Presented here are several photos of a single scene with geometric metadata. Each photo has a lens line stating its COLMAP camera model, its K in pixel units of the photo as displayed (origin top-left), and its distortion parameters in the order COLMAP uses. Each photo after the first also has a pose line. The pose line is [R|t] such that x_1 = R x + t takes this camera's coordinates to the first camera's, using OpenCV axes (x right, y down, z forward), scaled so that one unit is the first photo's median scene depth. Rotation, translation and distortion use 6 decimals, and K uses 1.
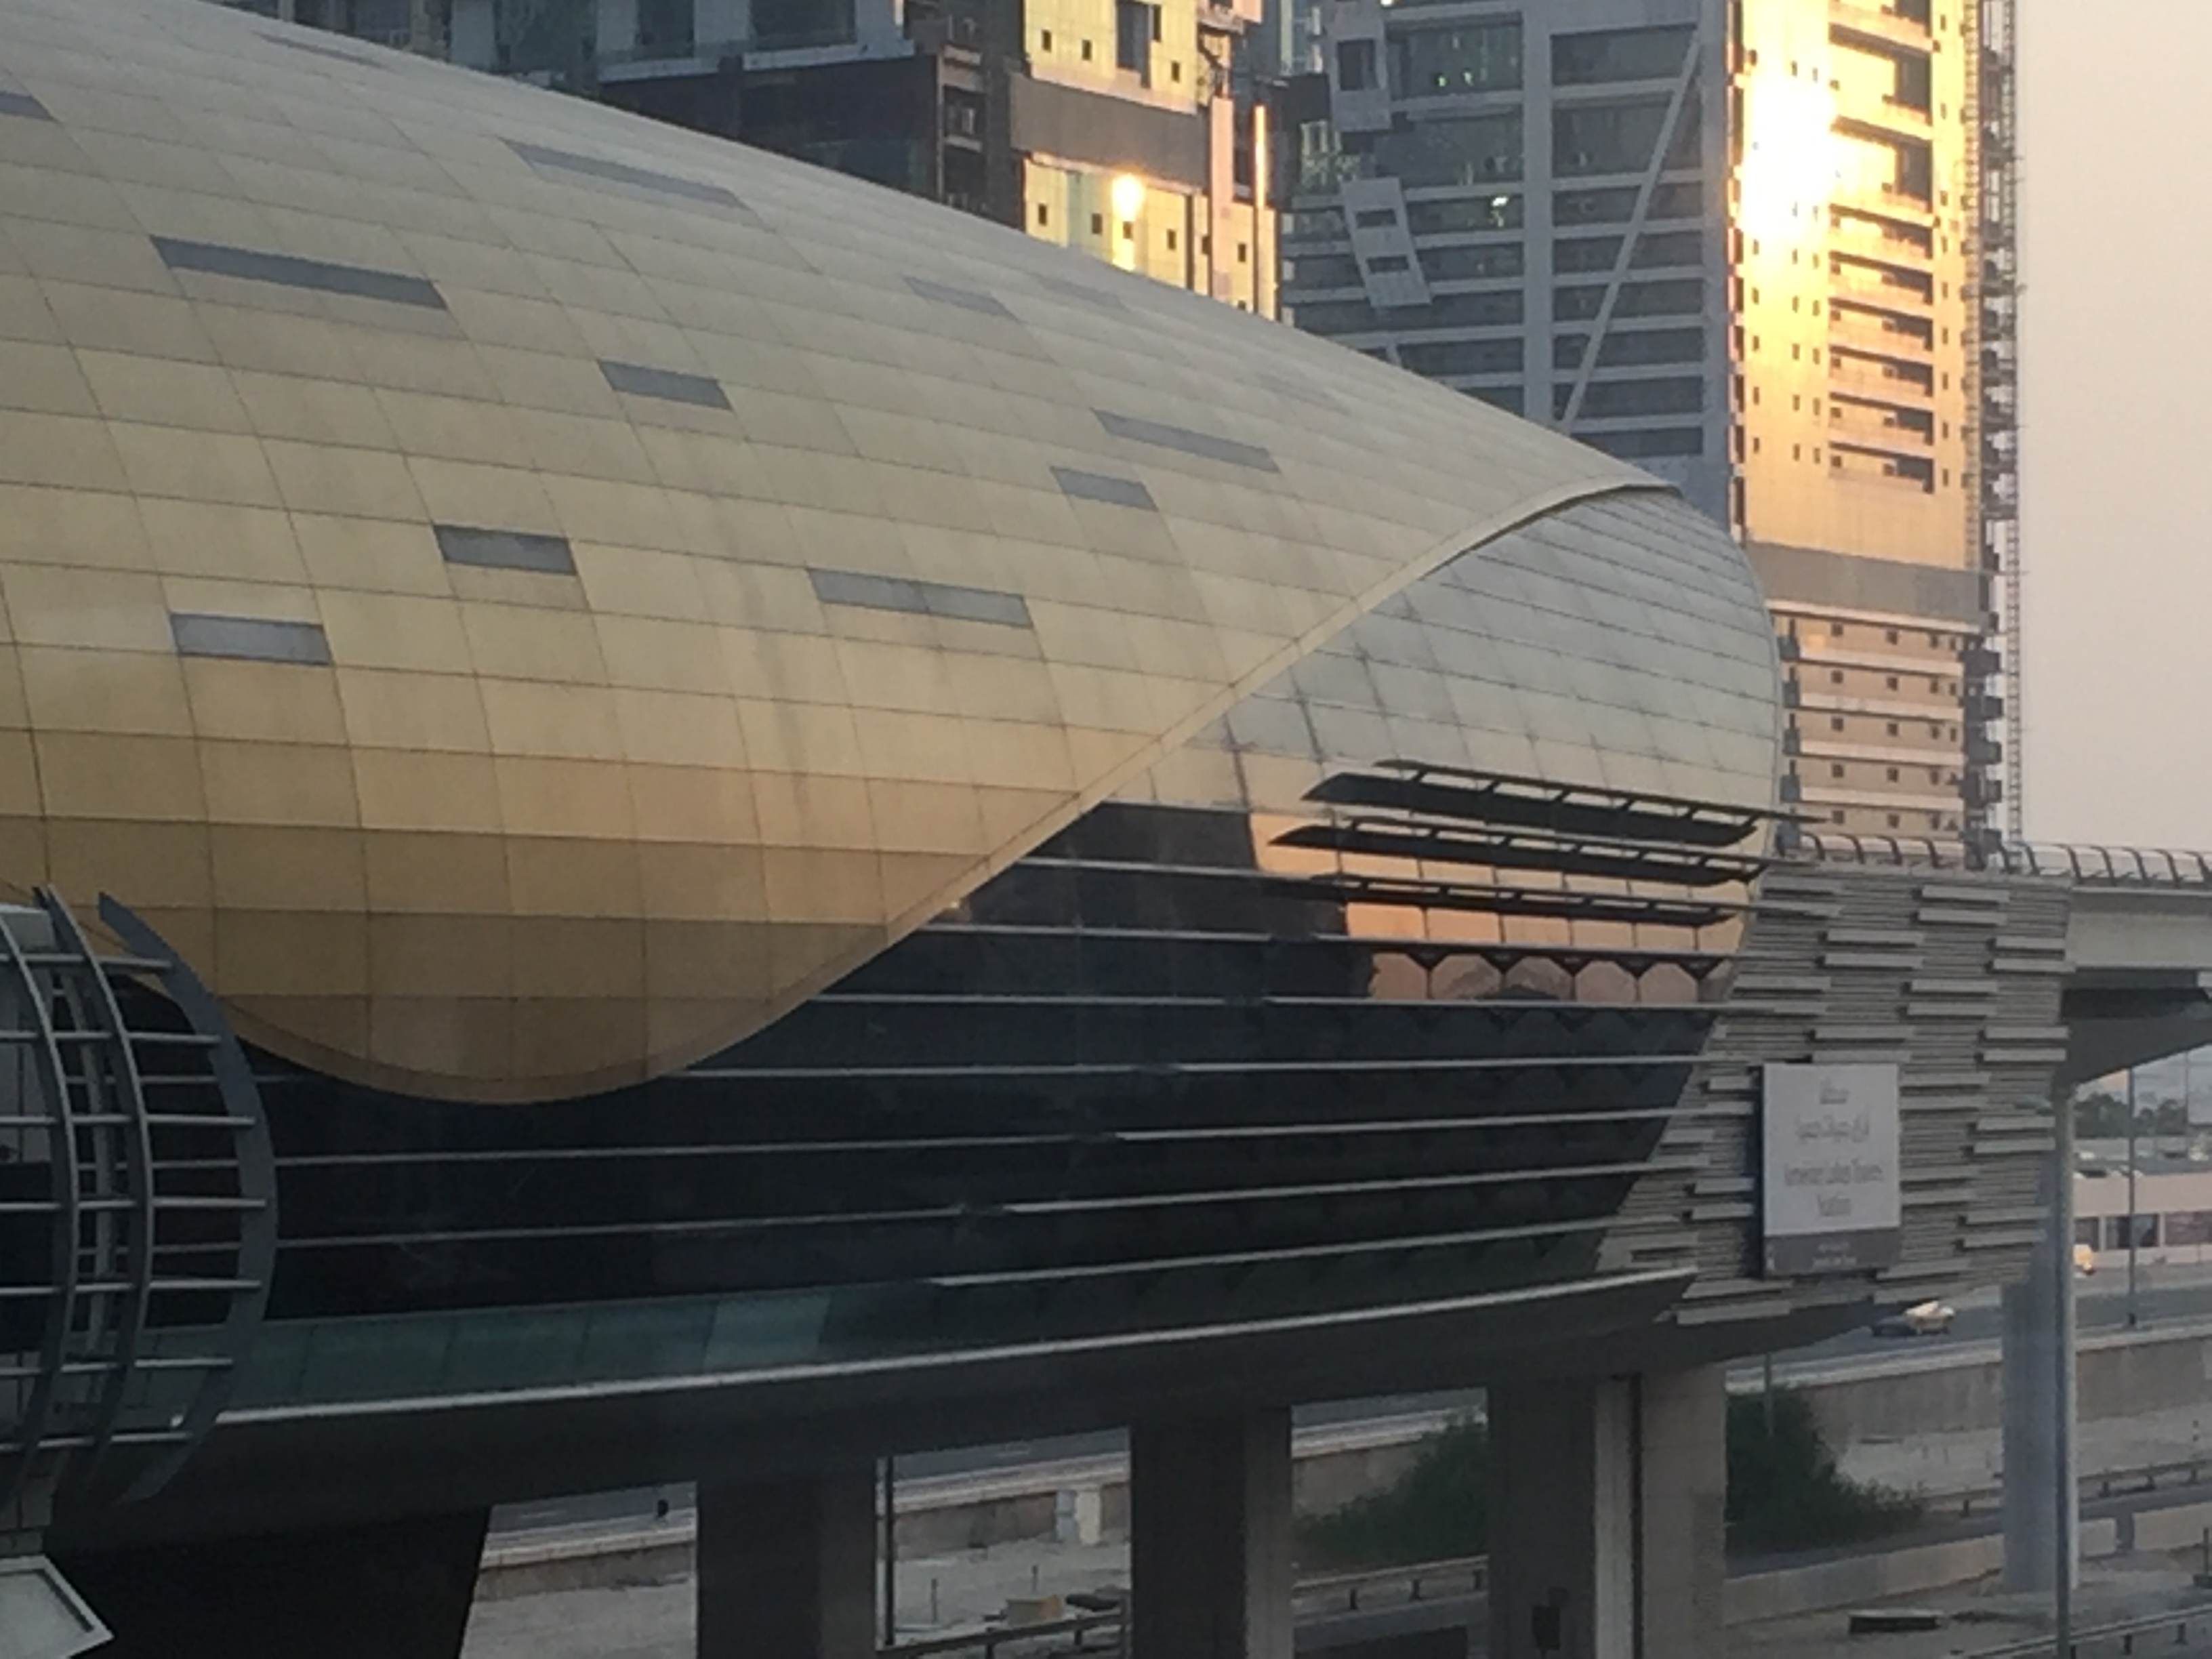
lens RADIAL K [[7060.8, 0, 1102.2], [0, 7060.8, 827.7], [0, 0, 1]] dist [0.055644, 0.000000]
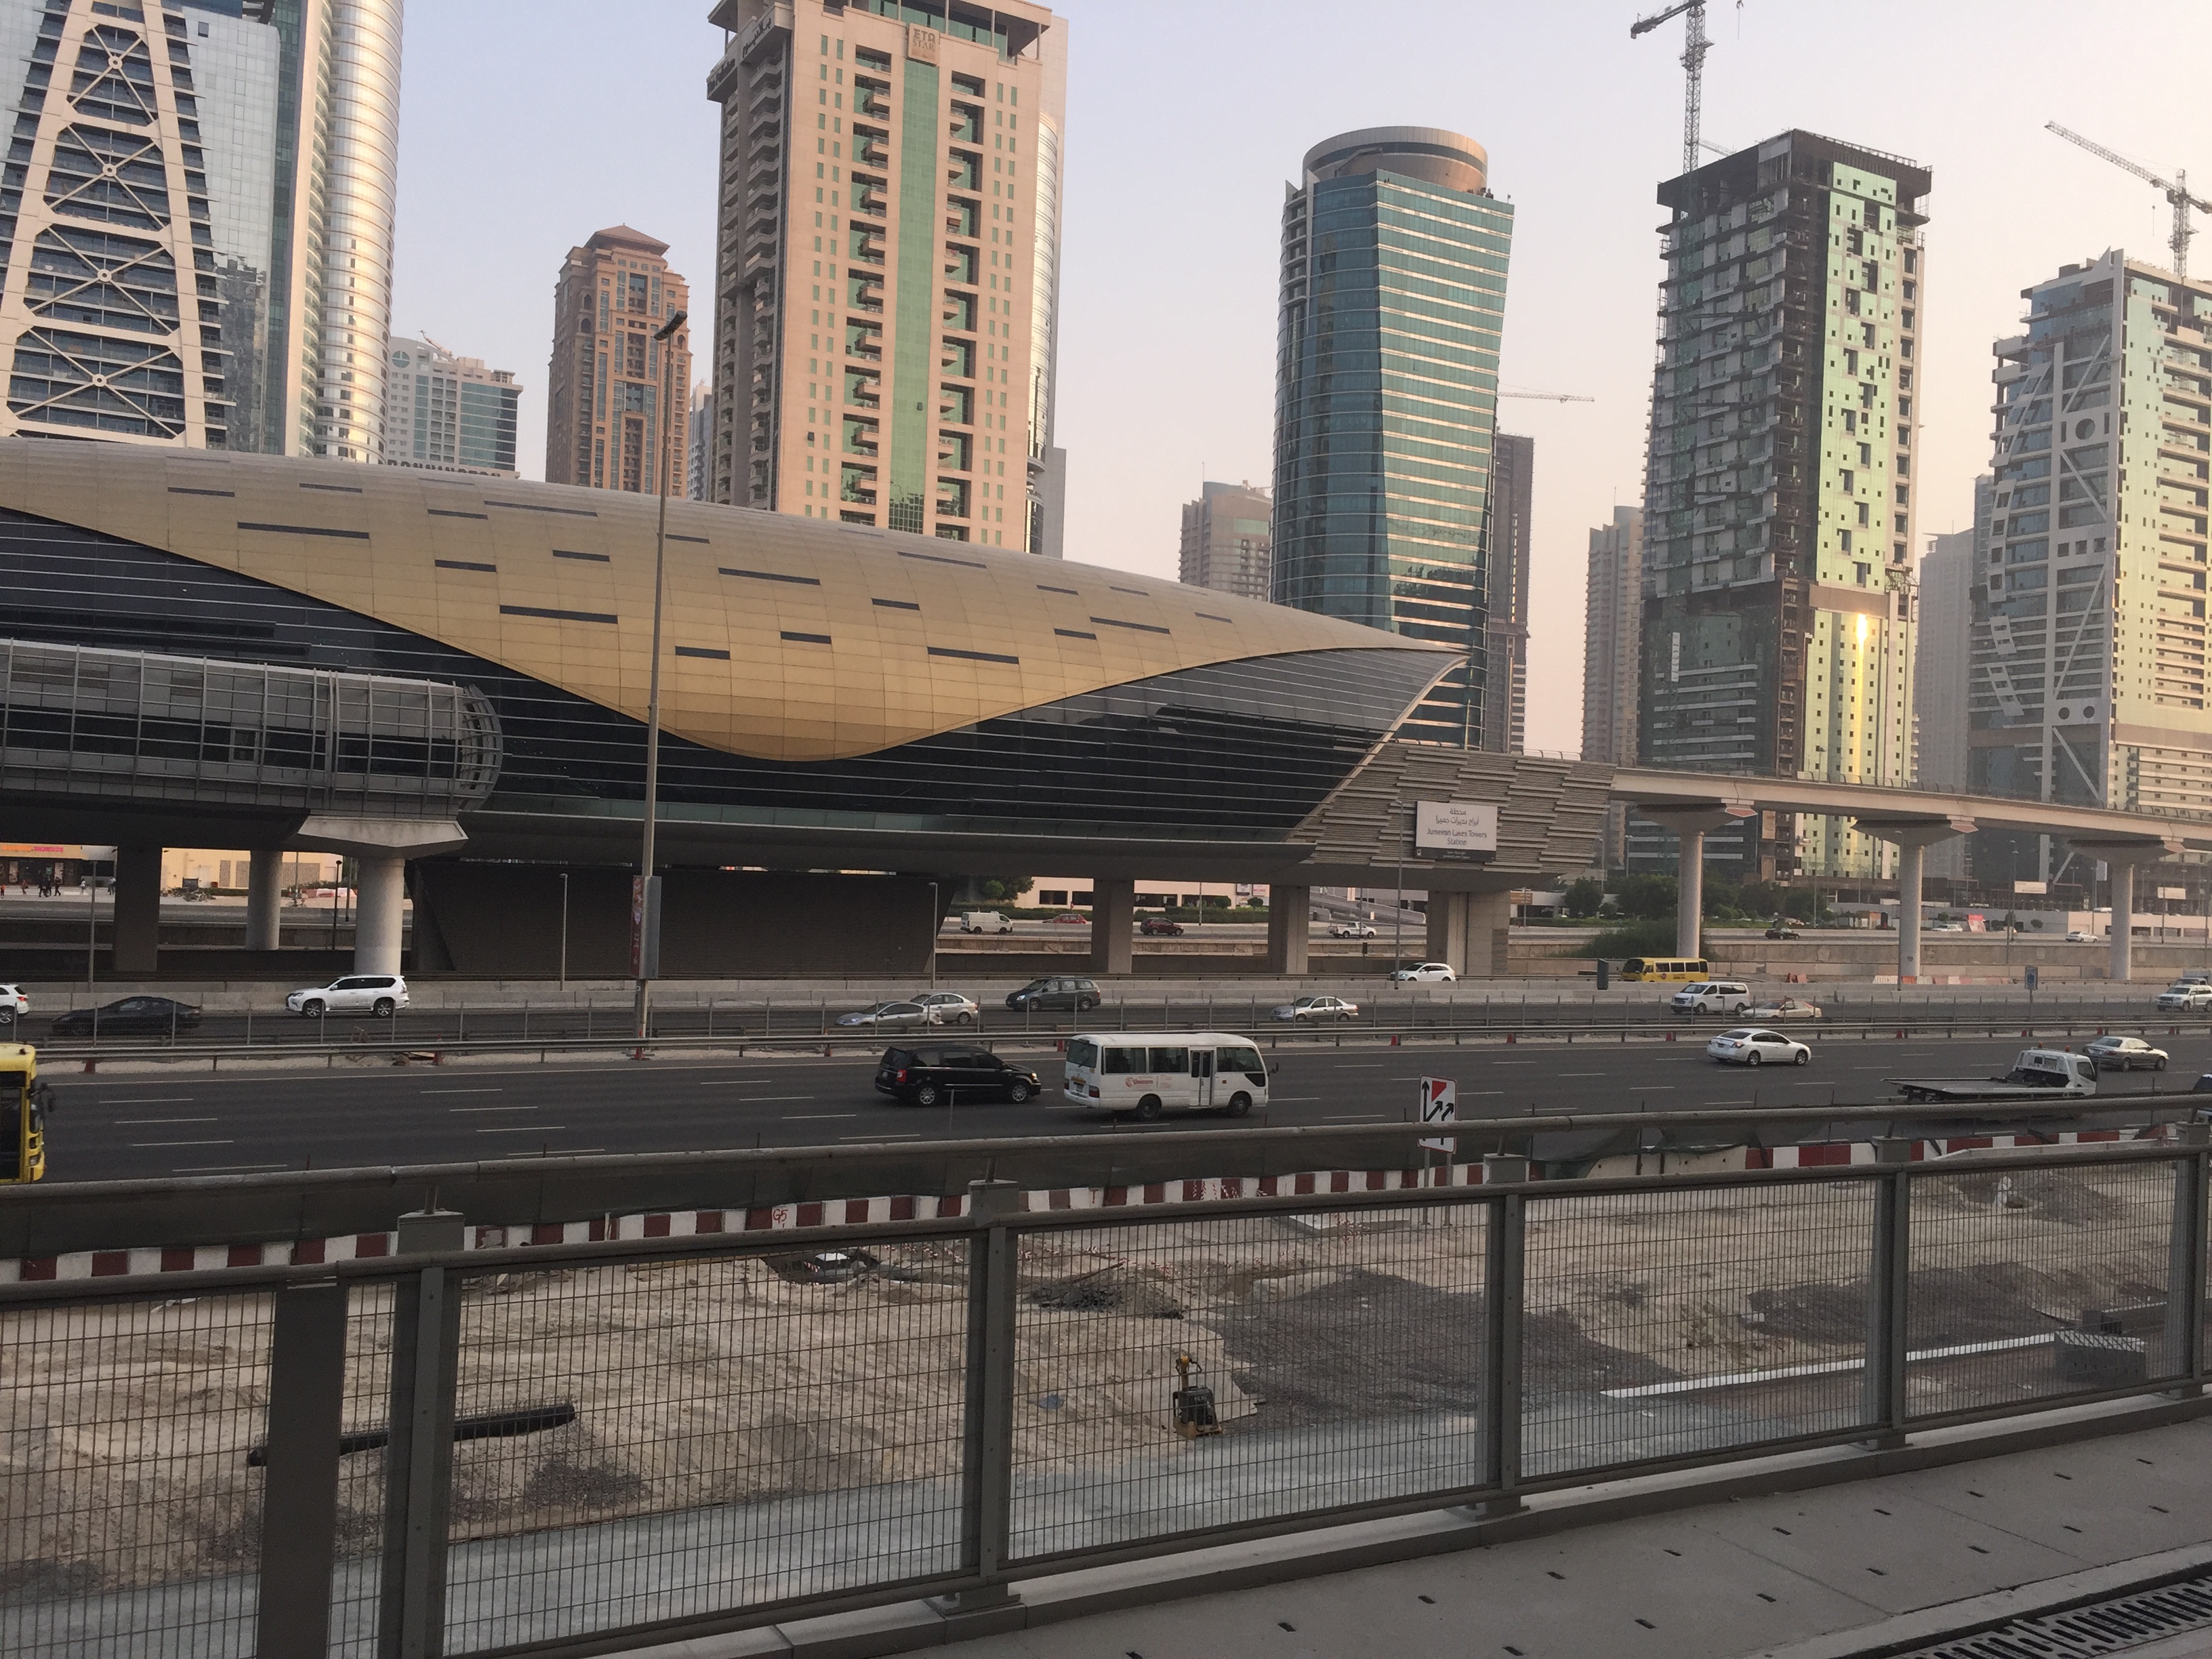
lens RADIAL K [[1881.6, 0, 1112.9], [0, 1881.6, 828.0], [0, 0, 1]] dist [0.091754, -0.120289]
pose [[0.864535, 0.022774, -0.502057, 0.562846], [-0.023630, 0.999710, 0.004657, 0.057977], [0.502017, 0.007838, 0.864822, 0.063100]]
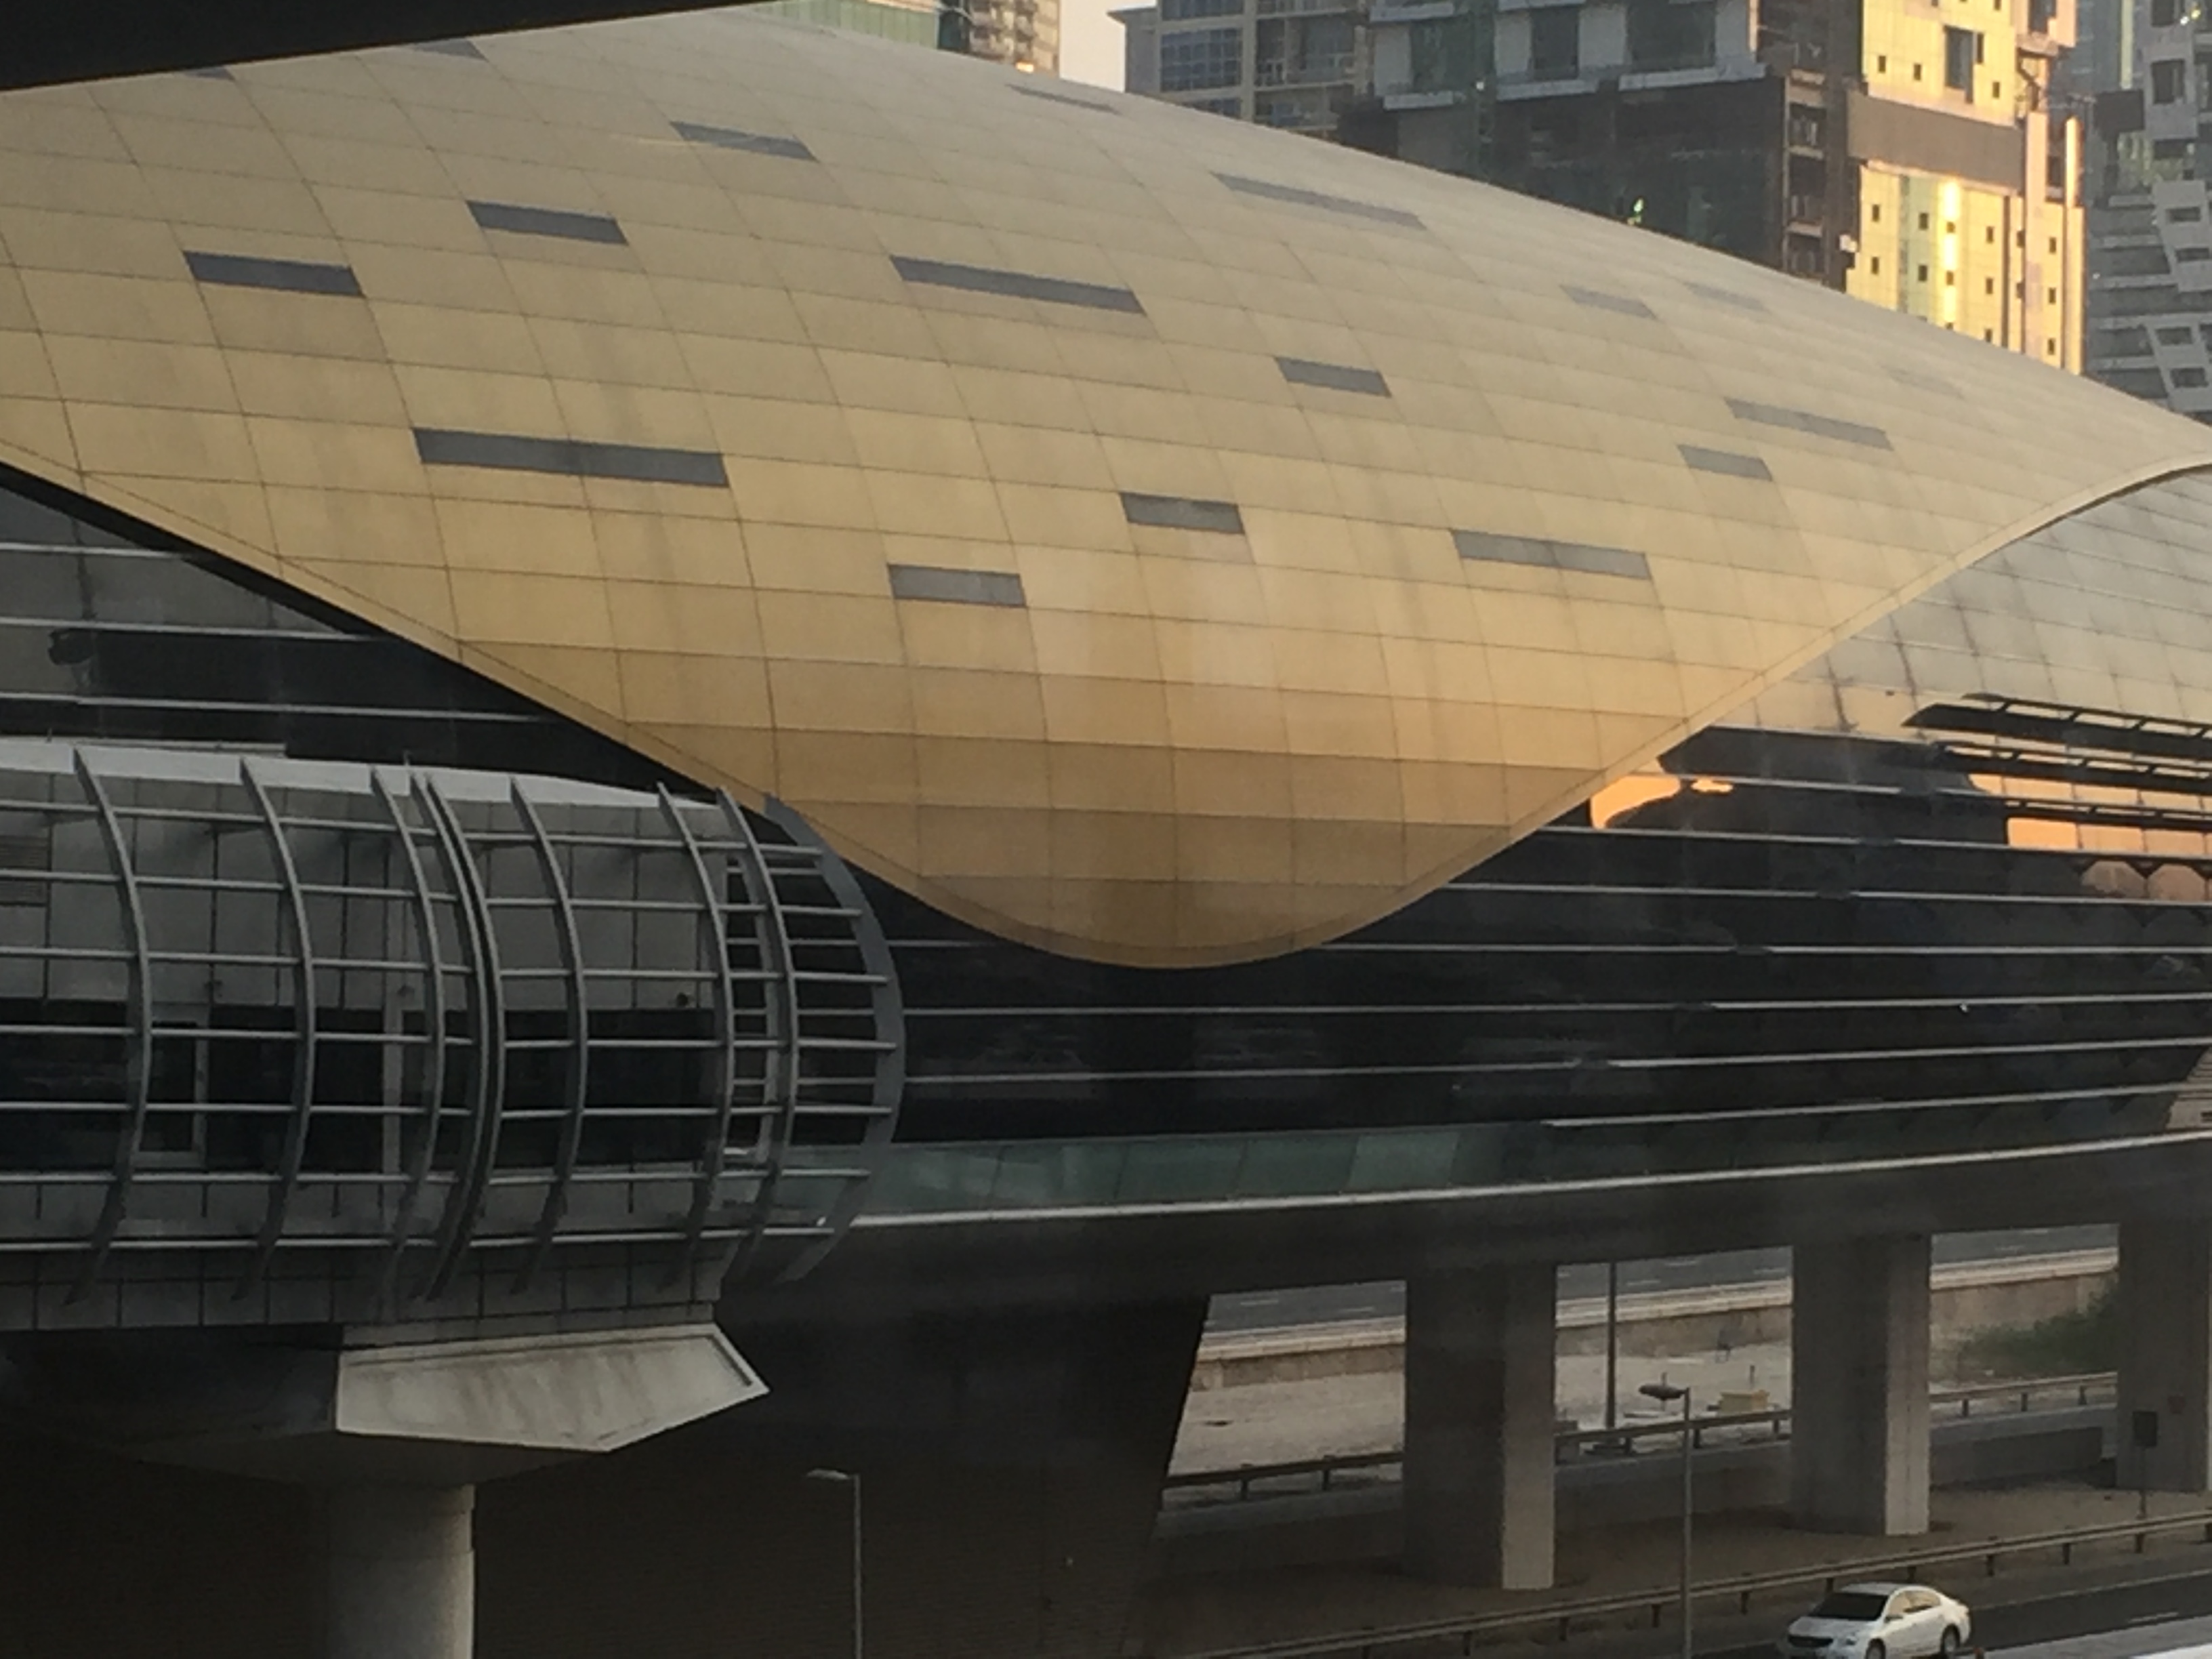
lens RADIAL K [[6033.0, 0, 1110.5], [0, 6033.0, 829.3], [0, 0, 1]] dist [0.065594, 0.000000]
pose [[0.989262, 0.017137, -0.145148, 0.045741], [-0.014747, 0.999738, 0.017524, -0.002449], [0.145410, -0.015195, 0.989255, -0.025935]]
